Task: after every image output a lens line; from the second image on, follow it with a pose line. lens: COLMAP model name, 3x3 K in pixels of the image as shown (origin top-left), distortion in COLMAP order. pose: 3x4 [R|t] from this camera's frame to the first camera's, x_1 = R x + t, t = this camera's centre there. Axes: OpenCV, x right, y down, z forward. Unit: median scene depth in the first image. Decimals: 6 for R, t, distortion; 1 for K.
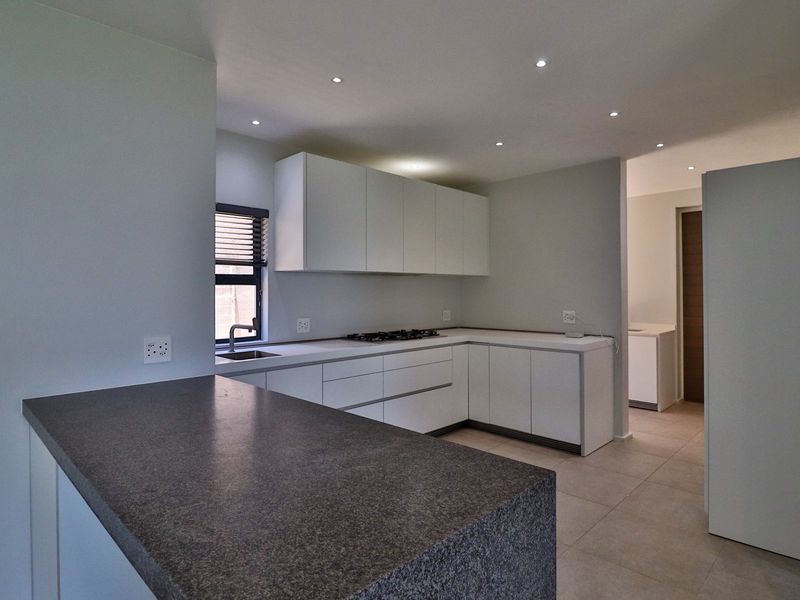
lens RADIAL K [[474.7, 0, 399.4], [0, 474.7, 288.4], [0, 0, 1]] dist [0.000504, -0.000772]
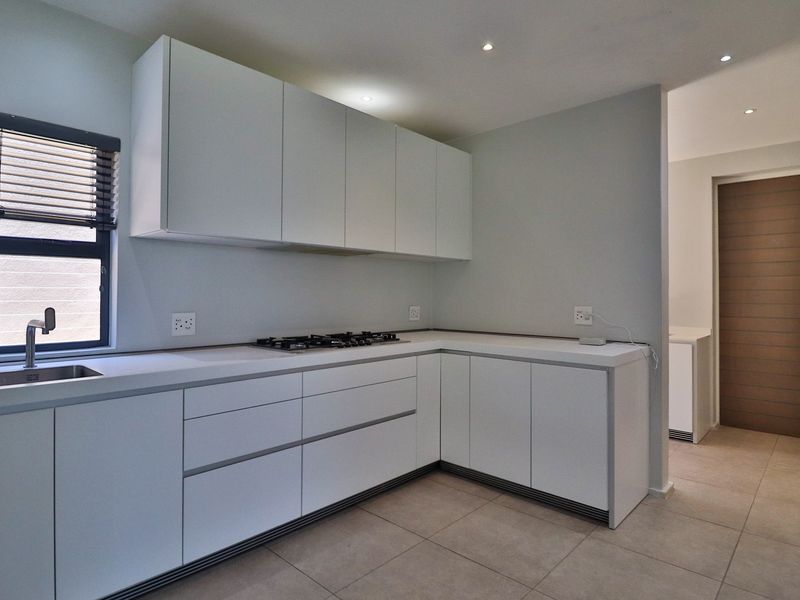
lens RADIAL K [[474.7, 0, 399.4], [0, 474.7, 288.4], [0, 0, 1]] dist [0.000504, -0.000772]
pose [[0.999418, 0.009987, 0.032630, 0.064774], [-0.009793, 0.999934, -0.006082, 0.028870], [-0.032689, 0.005759, 0.999449, 0.324770]]
